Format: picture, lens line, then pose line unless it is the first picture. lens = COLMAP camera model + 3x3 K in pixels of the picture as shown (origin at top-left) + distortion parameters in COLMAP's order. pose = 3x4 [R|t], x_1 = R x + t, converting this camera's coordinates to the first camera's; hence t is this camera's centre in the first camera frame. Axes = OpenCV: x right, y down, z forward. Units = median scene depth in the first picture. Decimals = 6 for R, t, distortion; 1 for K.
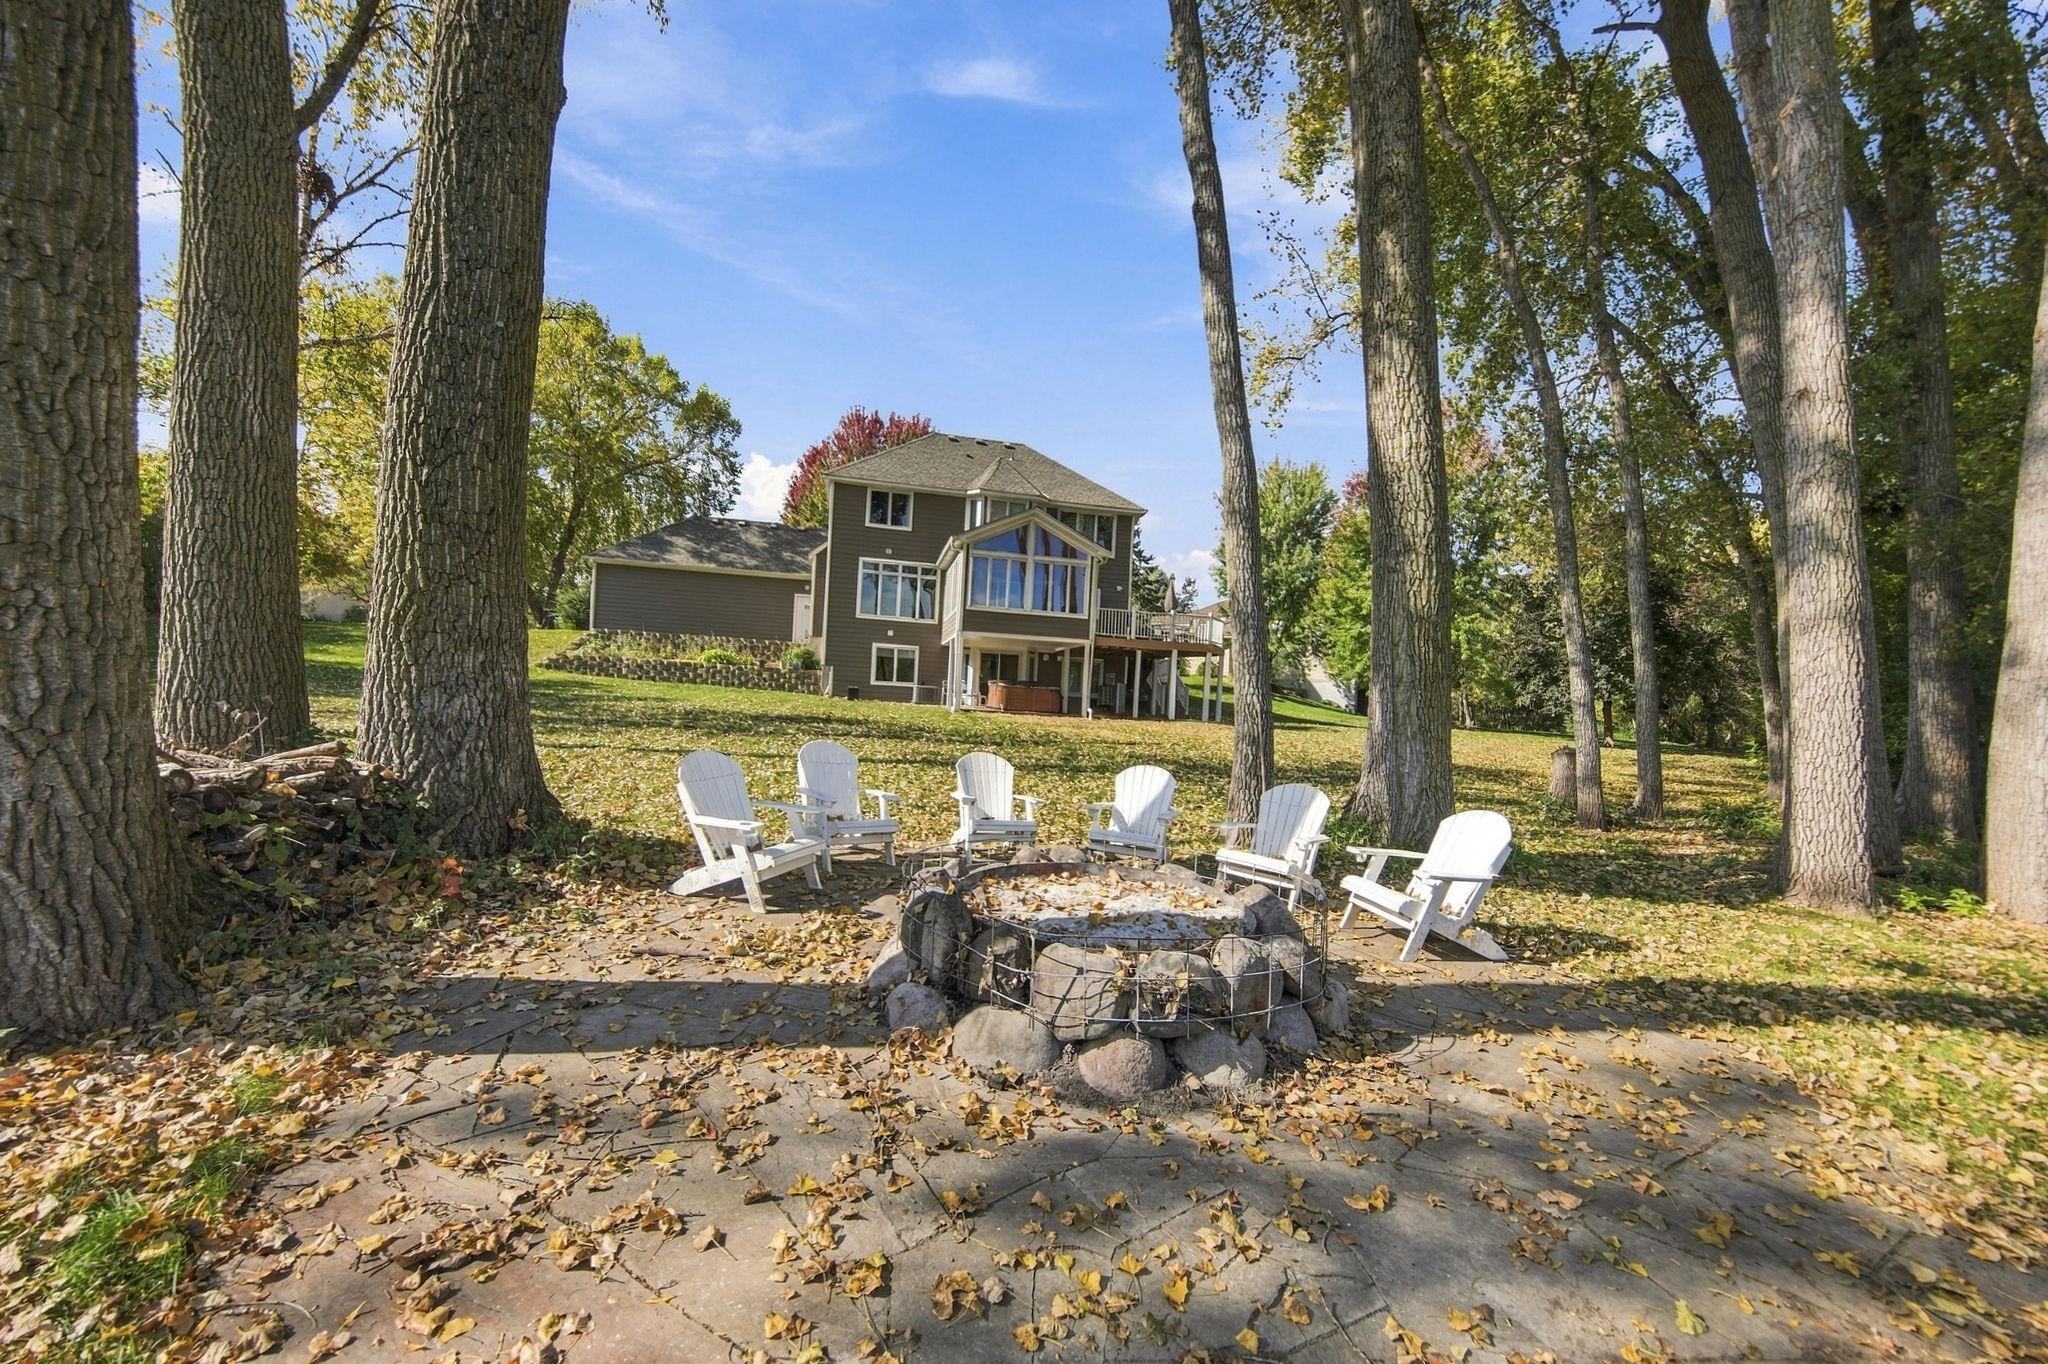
lens RADIAL K [[729.2, 0, 1032.1], [0, 729.2, 712.5], [0, 0, 1]] dist [0.000877, -0.000087]
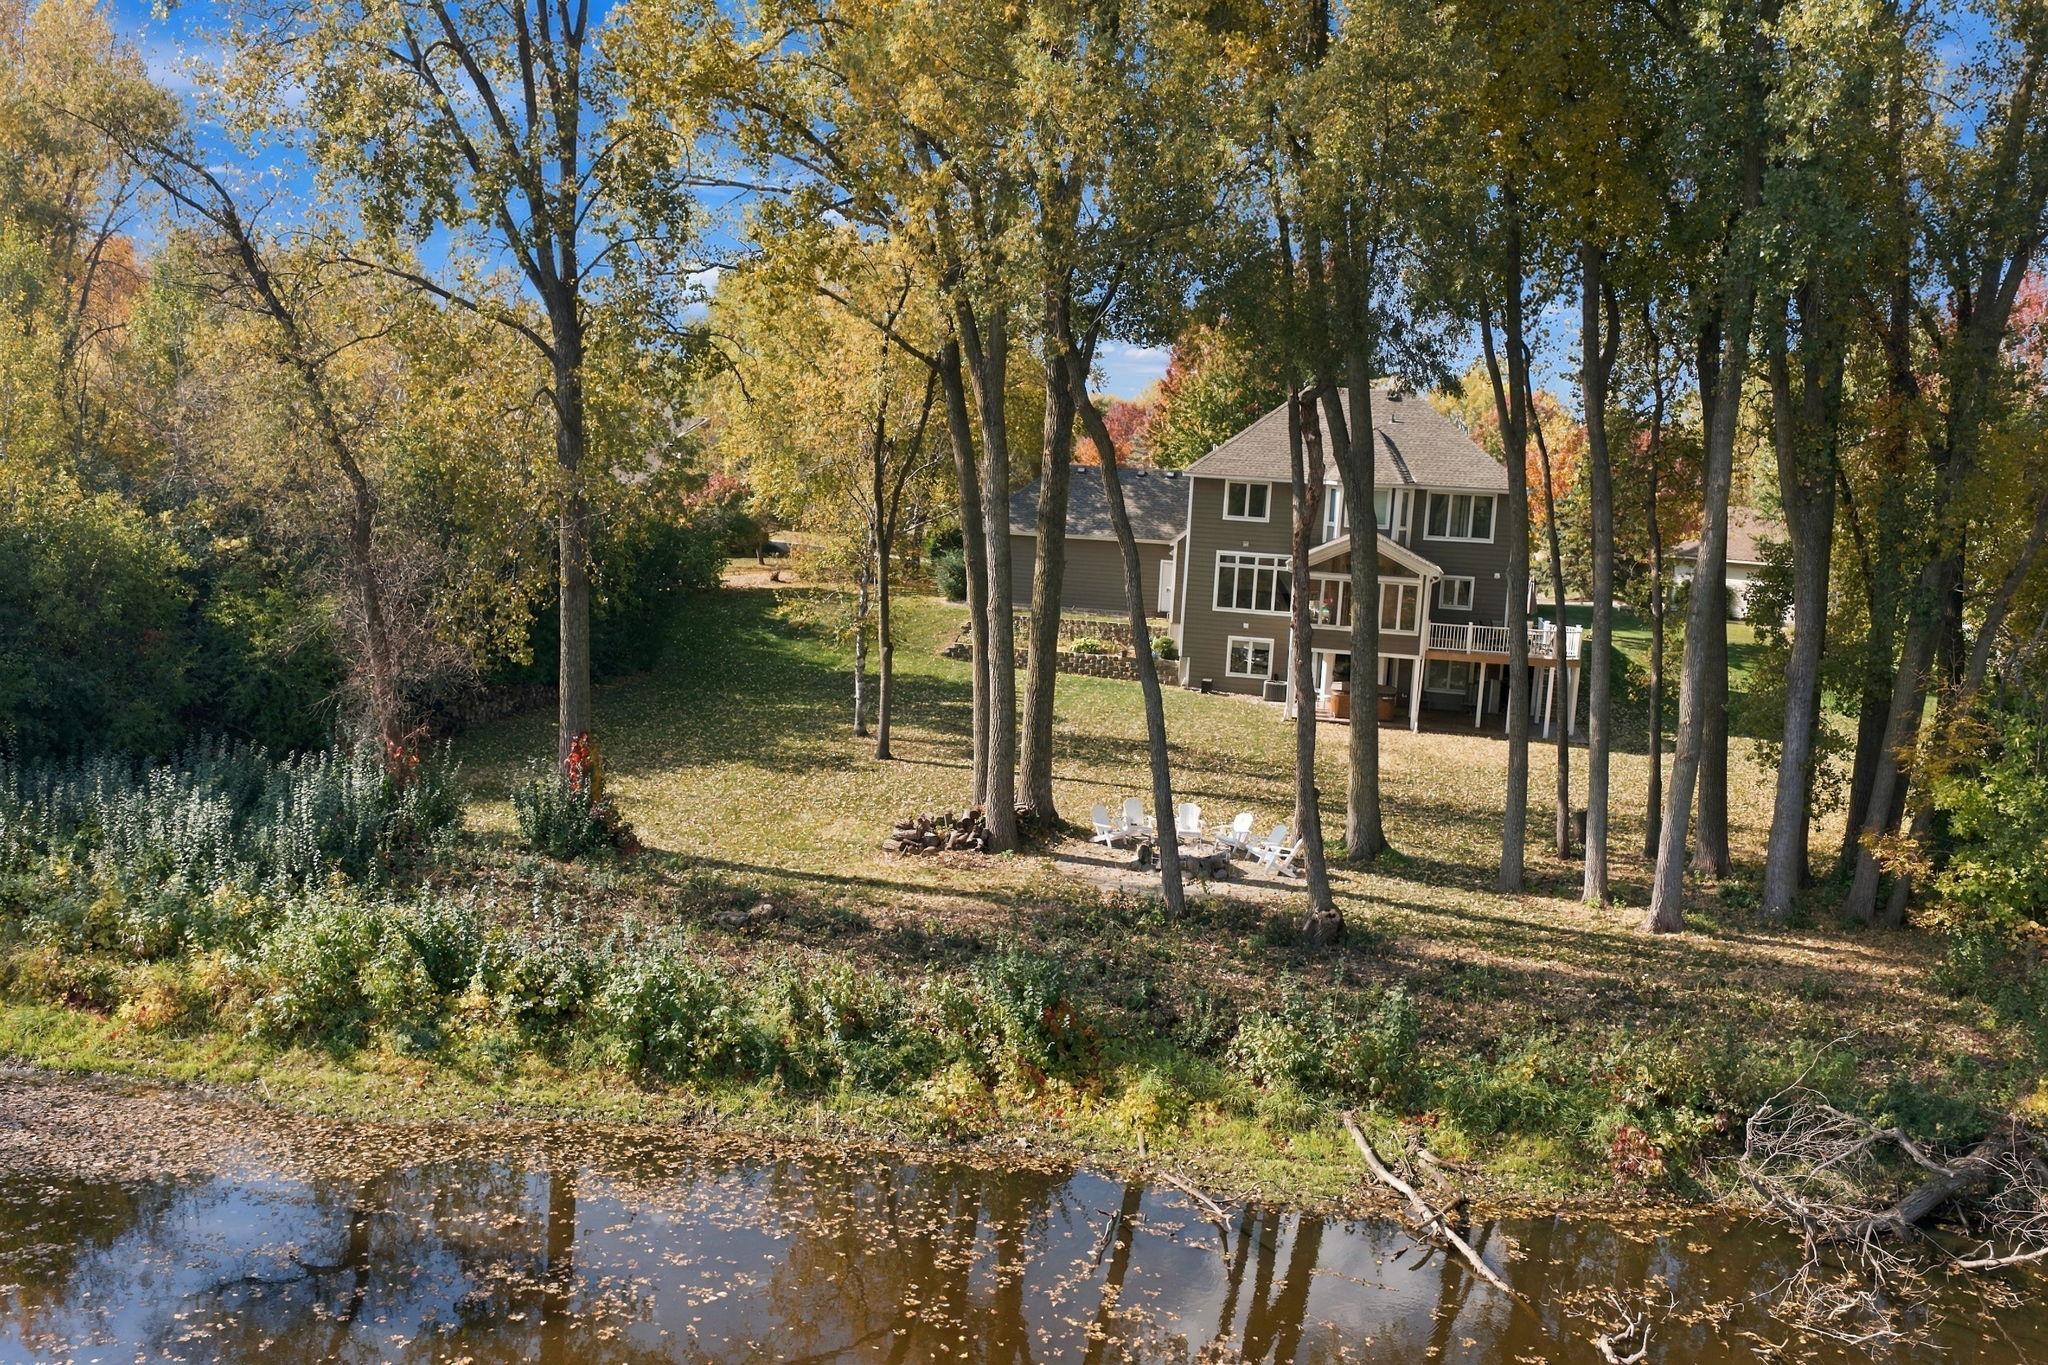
lens RADIAL K [[1688.8, 0, 1031.3], [0, 1688.8, 716.8], [0, 0, 1]] dist [0.012241, -0.016058]
pose [[0.912685, 0.055561, -0.404869, 0.485580], [-0.010108, 0.993481, 0.113552, -0.246062], [0.408538, -0.099545, 0.907297, -1.240934]]
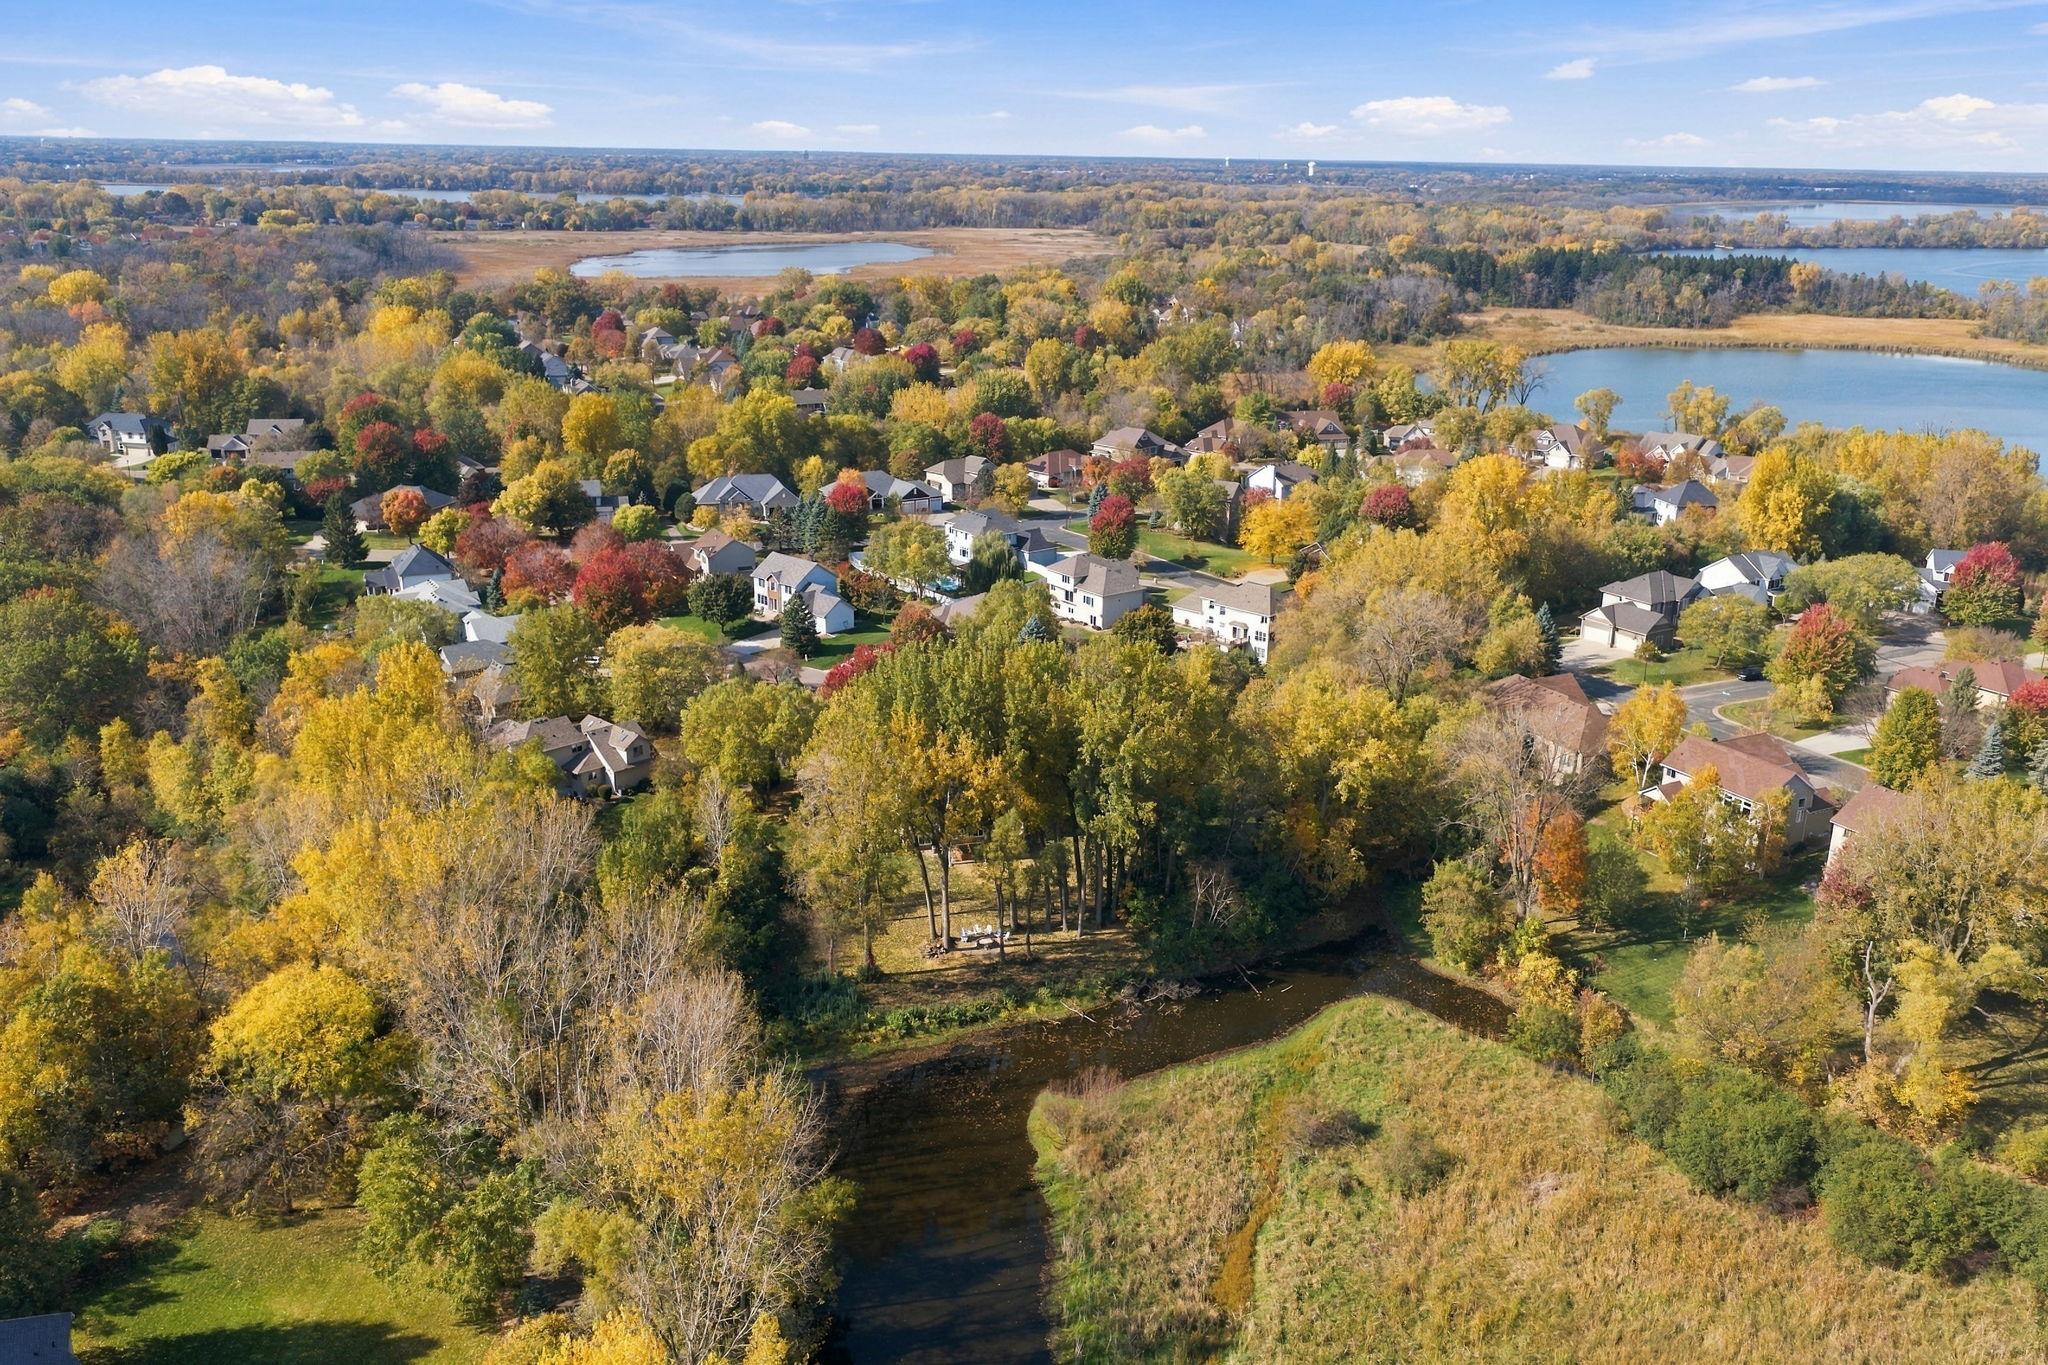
lens RADIAL K [[1688.8, 0, 1031.3], [0, 1688.8, 716.8], [0, 0, 1]] dist [0.012241, -0.016058]
pose [[0.994165, -0.070049, 0.082030, -0.290679], [0.041323, 0.949764, 0.310226, -2.884850], [-0.099641, -0.305026, 0.947117, -5.952315]]
